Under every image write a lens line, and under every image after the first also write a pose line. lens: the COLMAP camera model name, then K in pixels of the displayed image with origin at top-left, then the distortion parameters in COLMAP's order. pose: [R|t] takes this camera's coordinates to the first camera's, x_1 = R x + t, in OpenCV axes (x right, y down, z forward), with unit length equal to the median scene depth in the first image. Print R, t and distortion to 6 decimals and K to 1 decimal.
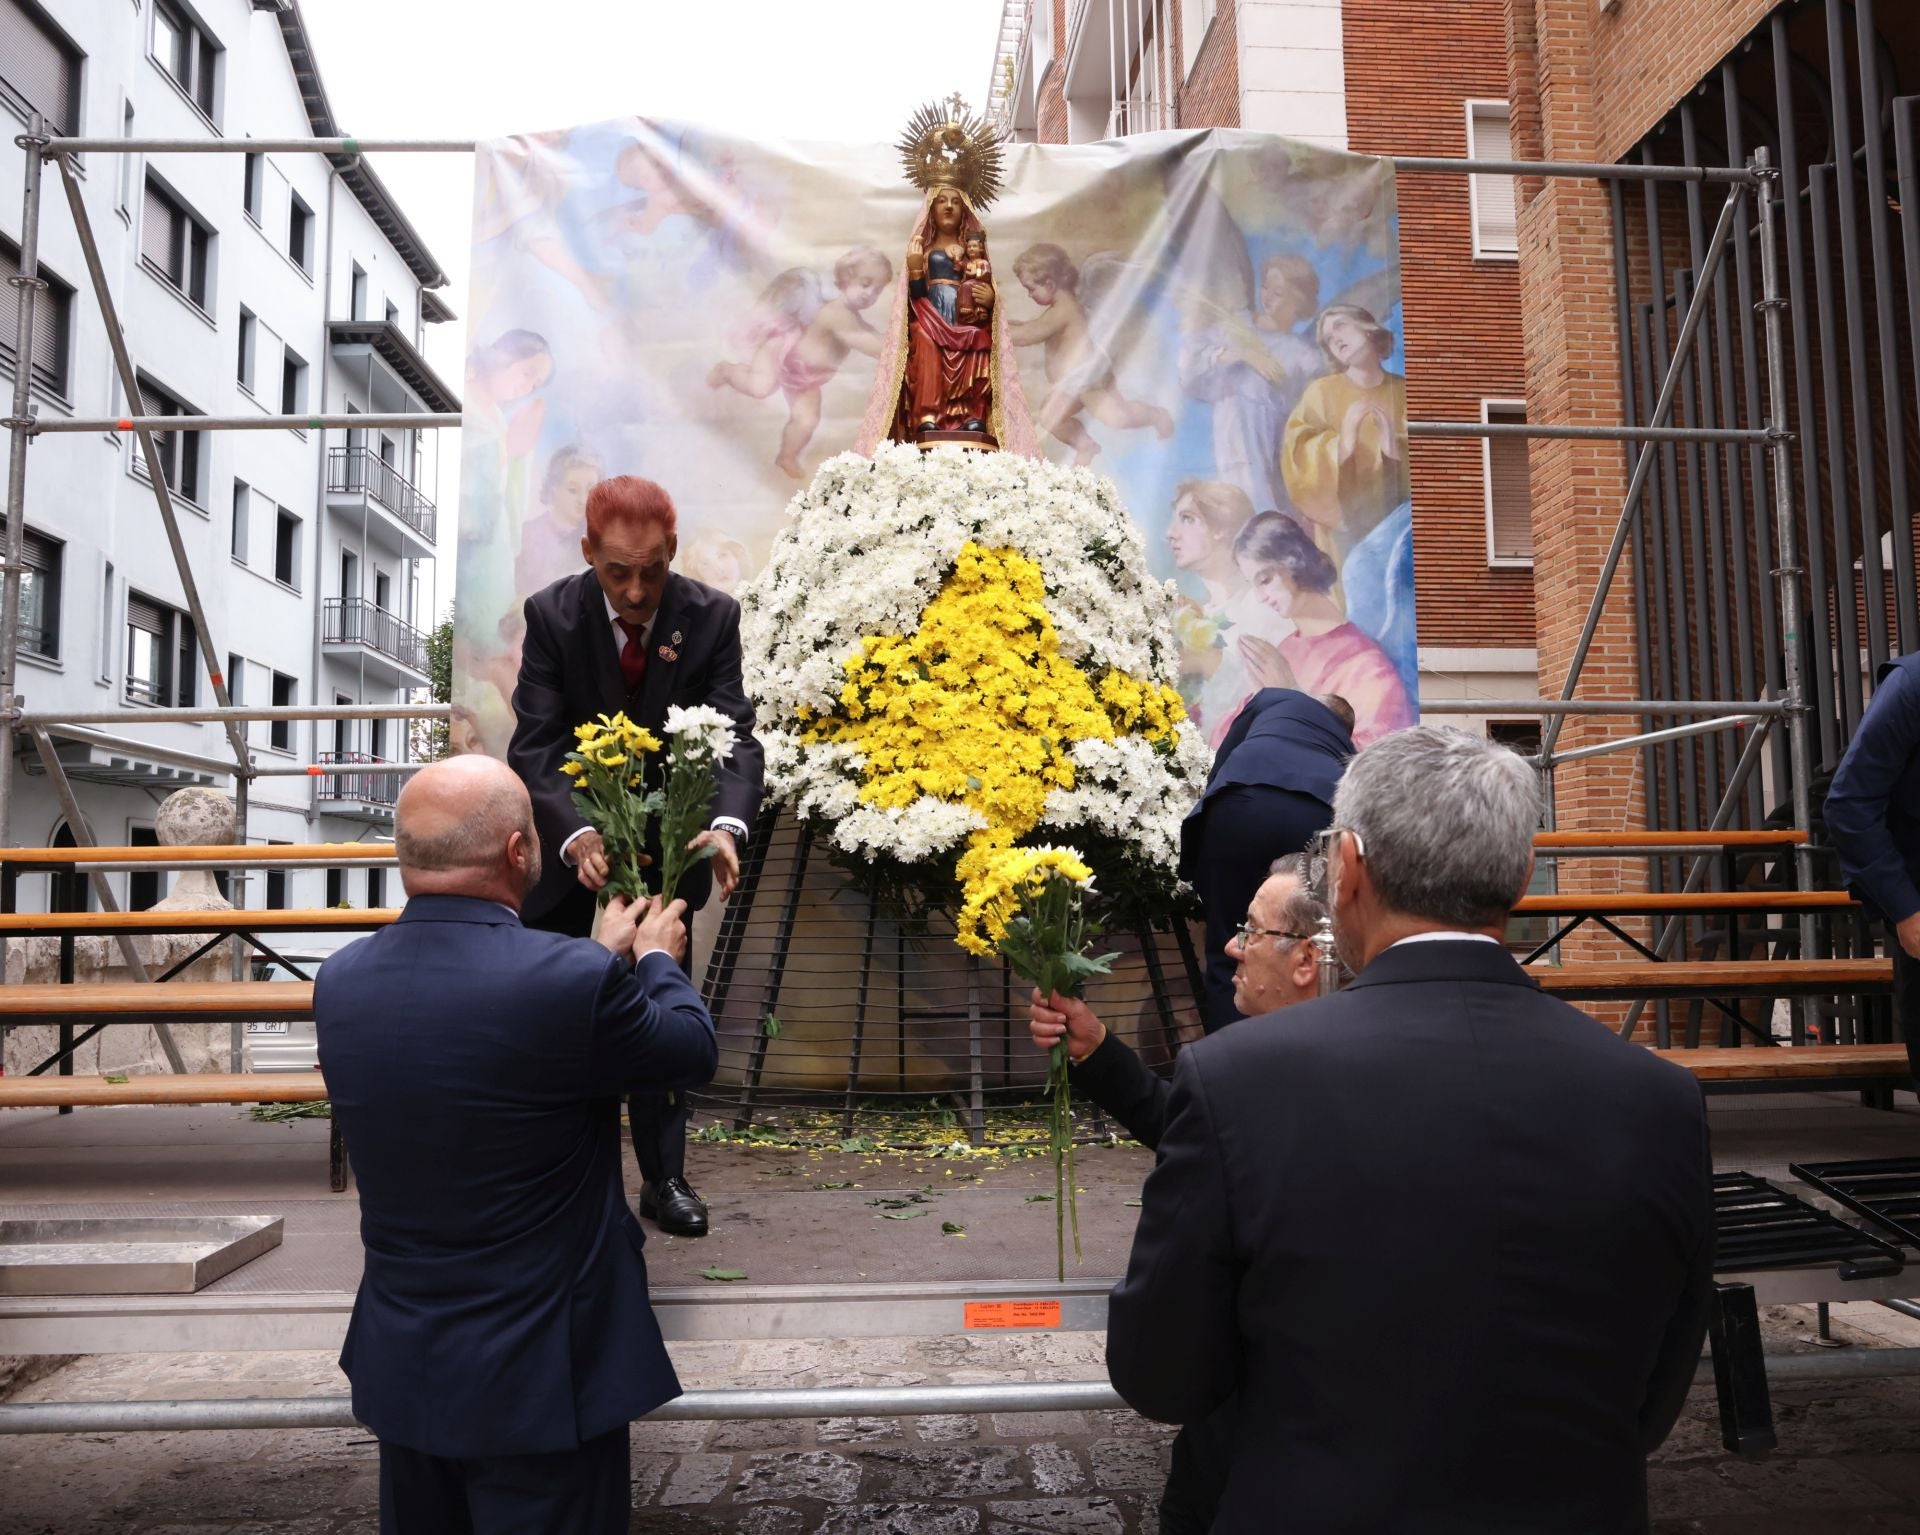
lens RADIAL K [[1564.9, 0, 960.0], [0, 1564.9, 767.5], [0, 0, 1]] dist [-0.073001, 0.037230]
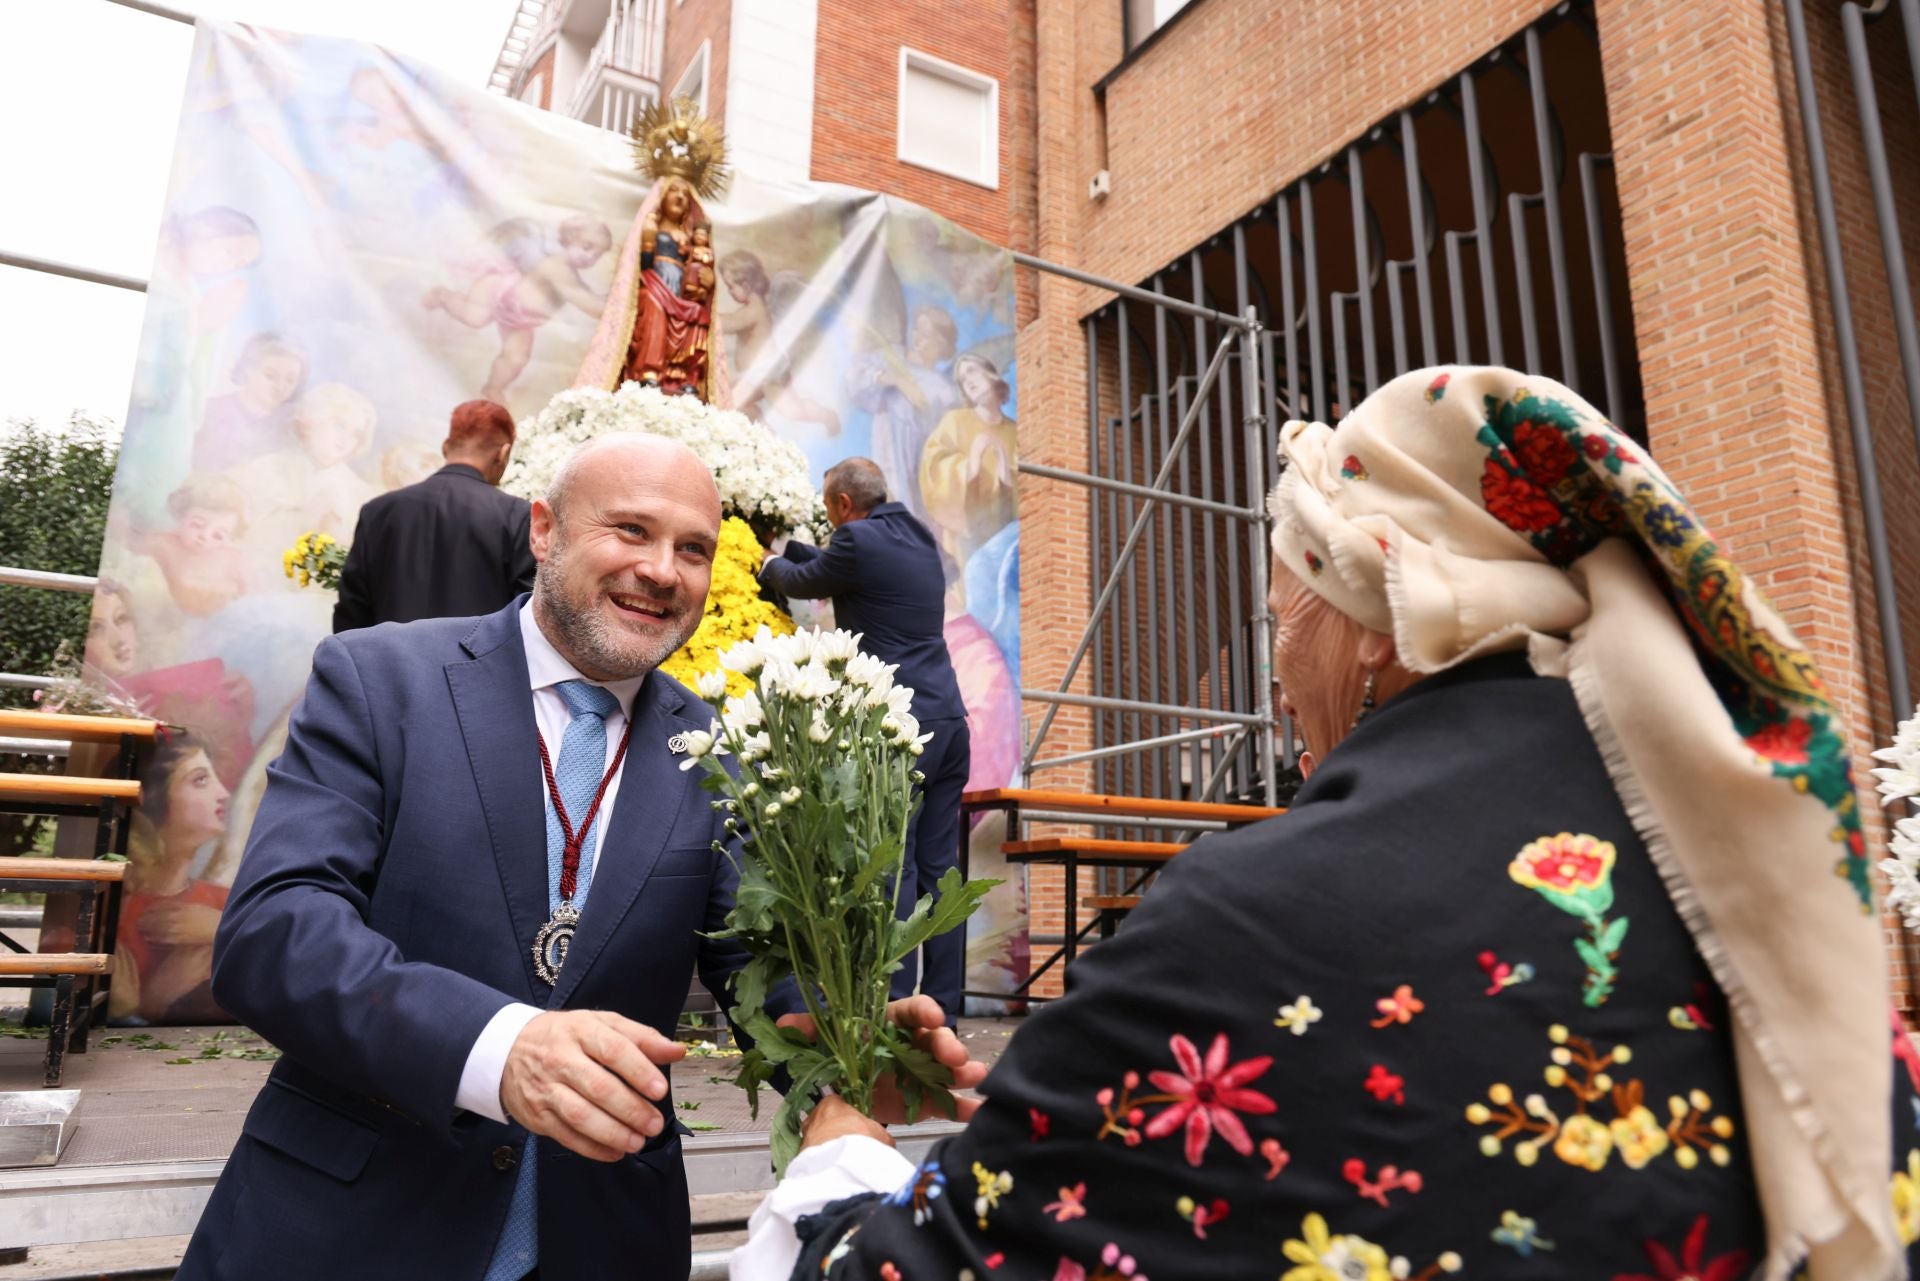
lens RADIAL K [[1364.9, 0, 960.0], [0, 1364.9, 640.5], [0, 0, 1]] dist [-0.090823, 0.060352]
pose [[0.895338, 0.115780, 0.430075, -0.204980], [-0.060826, 0.988360, -0.139445, 0.073319], [-0.441214, 0.098691, 0.891959, 0.085439]]
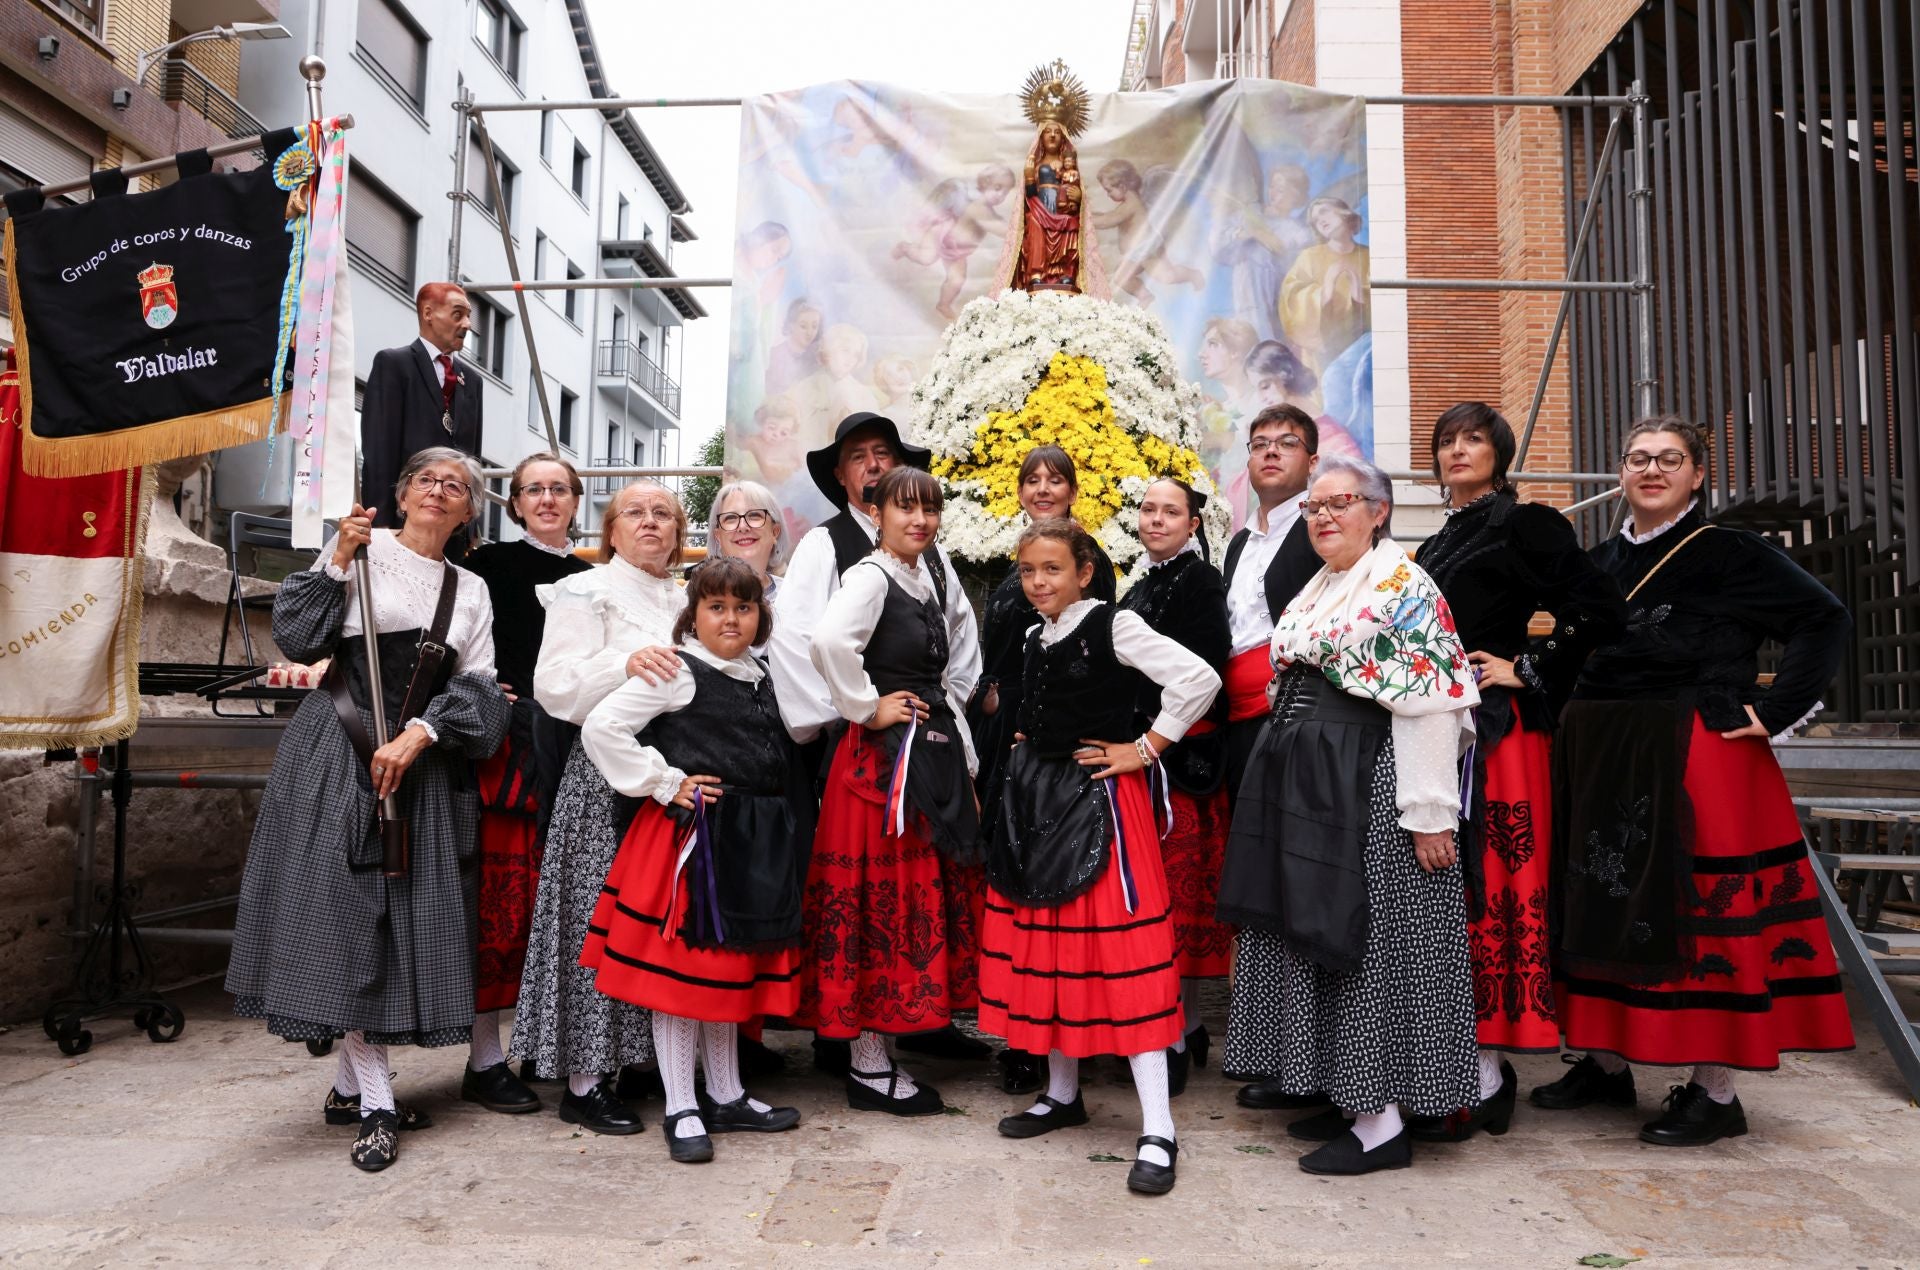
lens RADIAL K [[1307.5, 0, 960.0], [0, 1307.5, 635.0], [0, 0, 1]] dist [-0.067441, 0.034611]
pose [[0.994151, 0.017540, -0.106570, 0.045502], [-0.015974, 0.999752, 0.015533, 0.102797], [0.106816, -0.013740, 0.994184, -0.259896]]
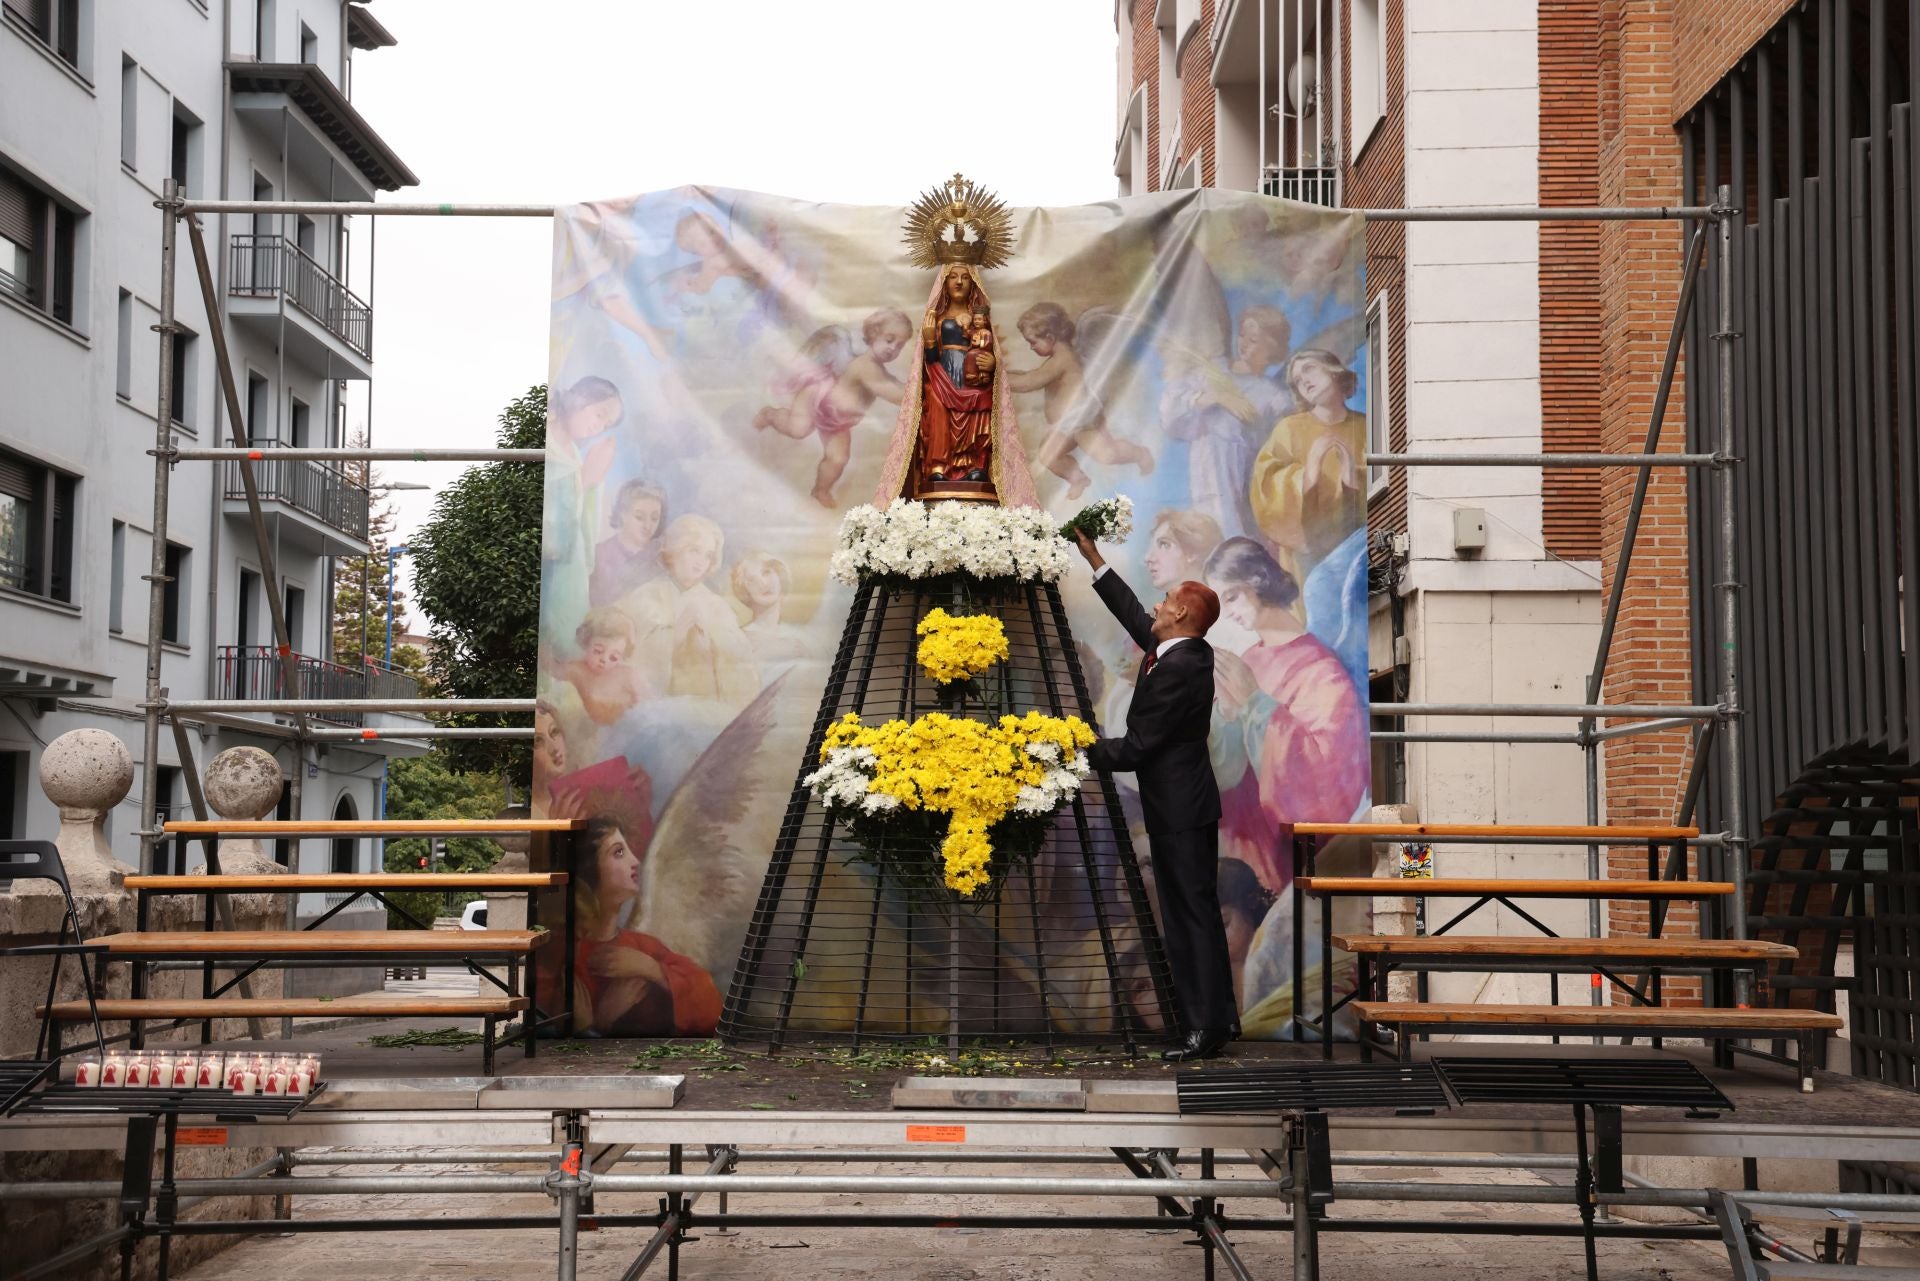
lens RADIAL K [[2341.5, 0, 960.0], [0, 2341.5, 640.5], [0, 0, 1]] dist [0.120505, -0.020759]
pose [[0.997924, 0.010979, -0.063455, 0.109406], [-0.011105, 0.999937, -0.001639, -0.086888], [0.063433, 0.002341, 0.997983, -0.774914]]
